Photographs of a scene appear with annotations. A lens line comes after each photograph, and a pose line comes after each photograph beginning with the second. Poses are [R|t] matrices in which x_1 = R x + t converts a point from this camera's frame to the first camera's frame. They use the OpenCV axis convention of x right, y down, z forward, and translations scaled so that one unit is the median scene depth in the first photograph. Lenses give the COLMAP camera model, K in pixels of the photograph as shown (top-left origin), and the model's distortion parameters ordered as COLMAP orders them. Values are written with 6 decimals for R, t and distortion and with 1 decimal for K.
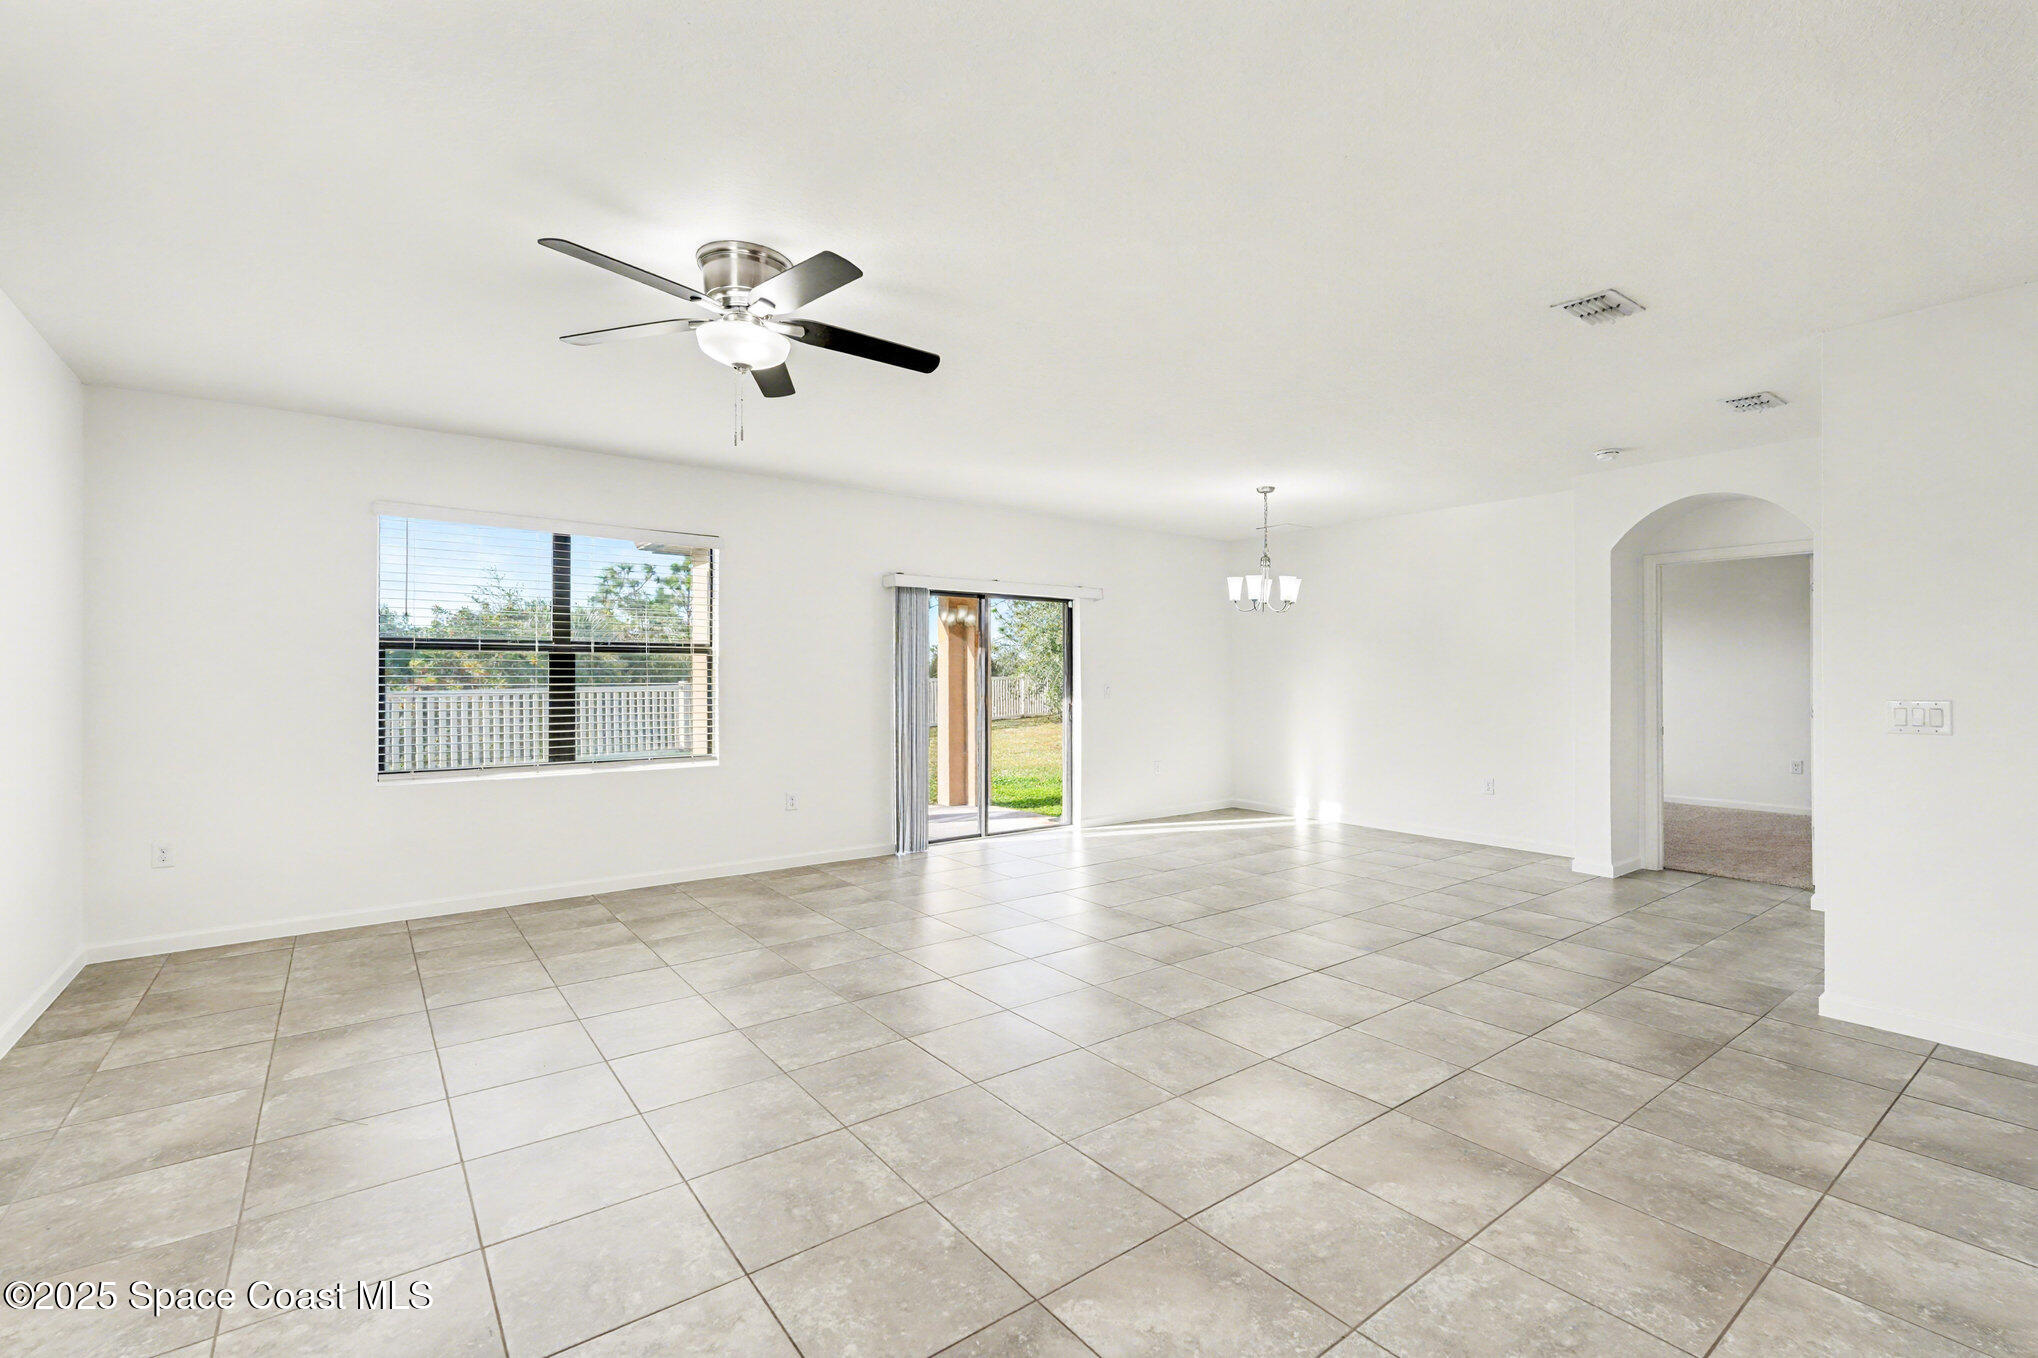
lens RADIAL K [[891.7, 0, 1032.0], [0, 891.7, 677.8], [0, 0, 1]] dist [-0.000587, -0.000327]
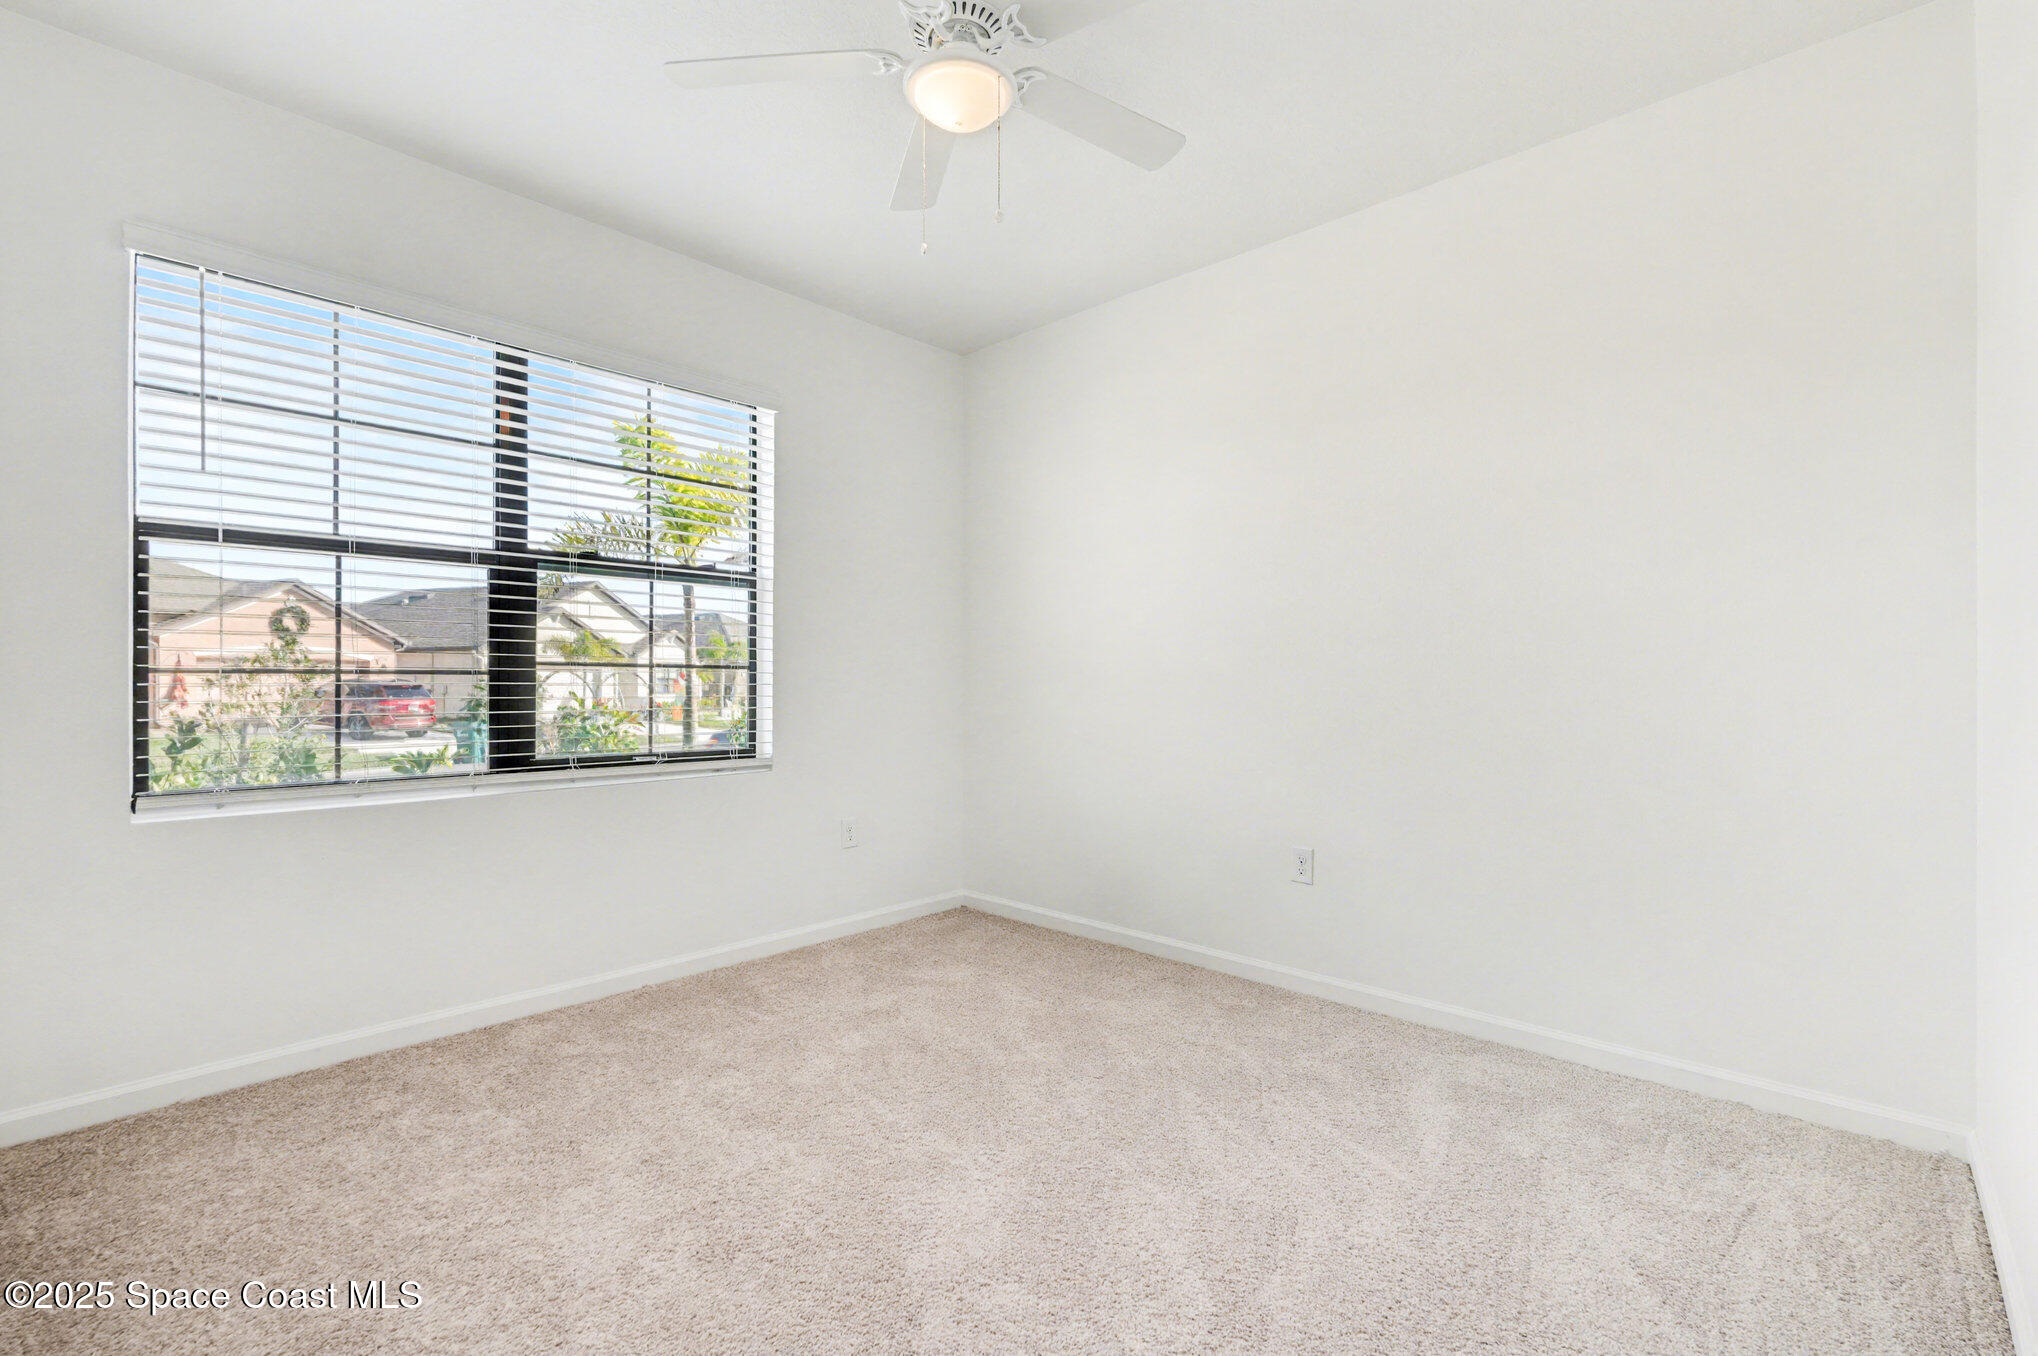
lens RADIAL K [[891.7, 0, 1007.8], [0, 891.7, 687.6], [0, 0, 1]] dist [-0.000587, -0.000327]
pose [[0.989943, 0.001039, 0.141466, -0.302125], [-0.001668, 0.999989, 0.004333, 0.041664], [-0.141460, -0.004526, 0.989934, 0.414213]]
